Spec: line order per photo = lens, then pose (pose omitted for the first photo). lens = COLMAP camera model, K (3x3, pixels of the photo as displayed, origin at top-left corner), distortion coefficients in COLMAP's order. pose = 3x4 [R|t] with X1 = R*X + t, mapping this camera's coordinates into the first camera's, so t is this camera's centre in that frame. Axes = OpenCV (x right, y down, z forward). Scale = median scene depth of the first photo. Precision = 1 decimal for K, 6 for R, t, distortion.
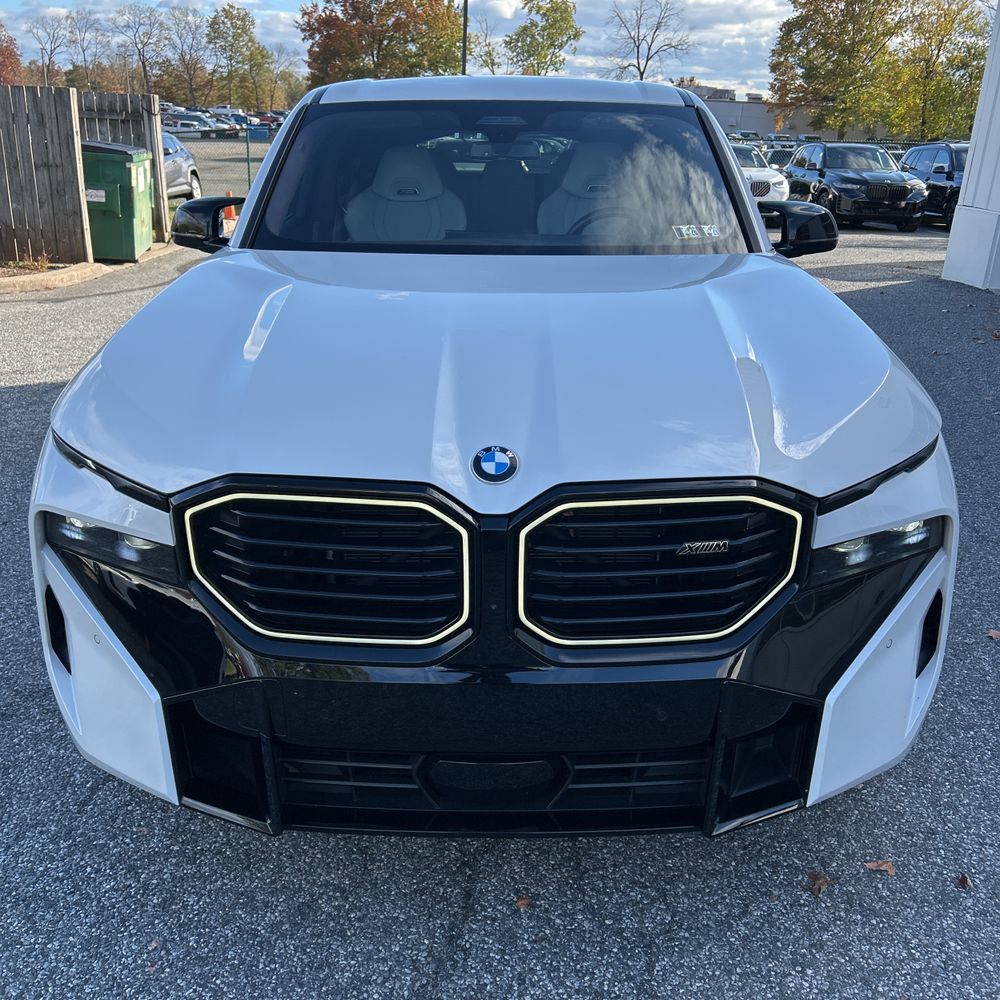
lens RADIAL K [[1001.3, 0, 496.5], [0, 1001.3, 494.4], [0, 0, 1]] dist [0.039515, -0.033414]
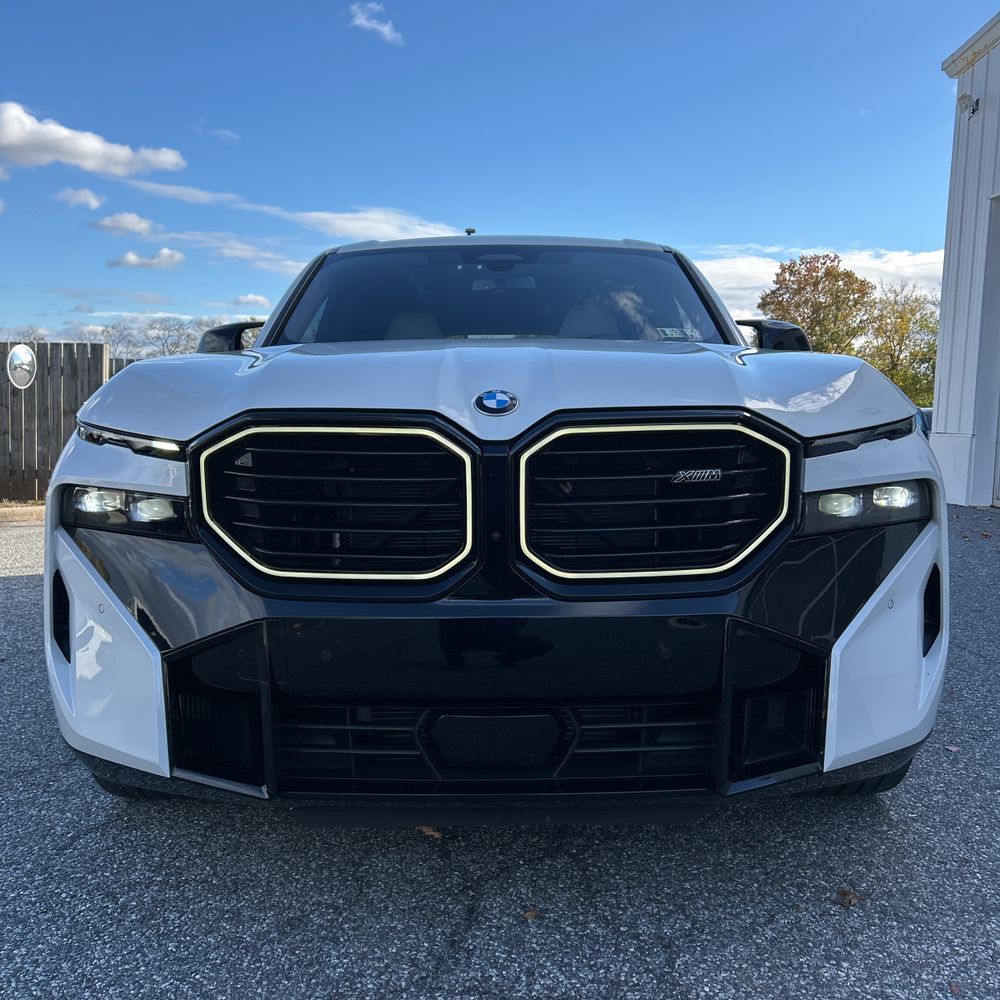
lens RADIAL K [[1001.3, 0, 496.5], [0, 1001.3, 494.4], [0, 0, 1]] dist [0.039515, -0.033414]
pose [[0.999961, -0.008872, 0.000233, -0.001932], [0.008595, 0.961596, -0.274334, 0.303675], [0.002210, 0.274325, 0.961634, 0.003627]]
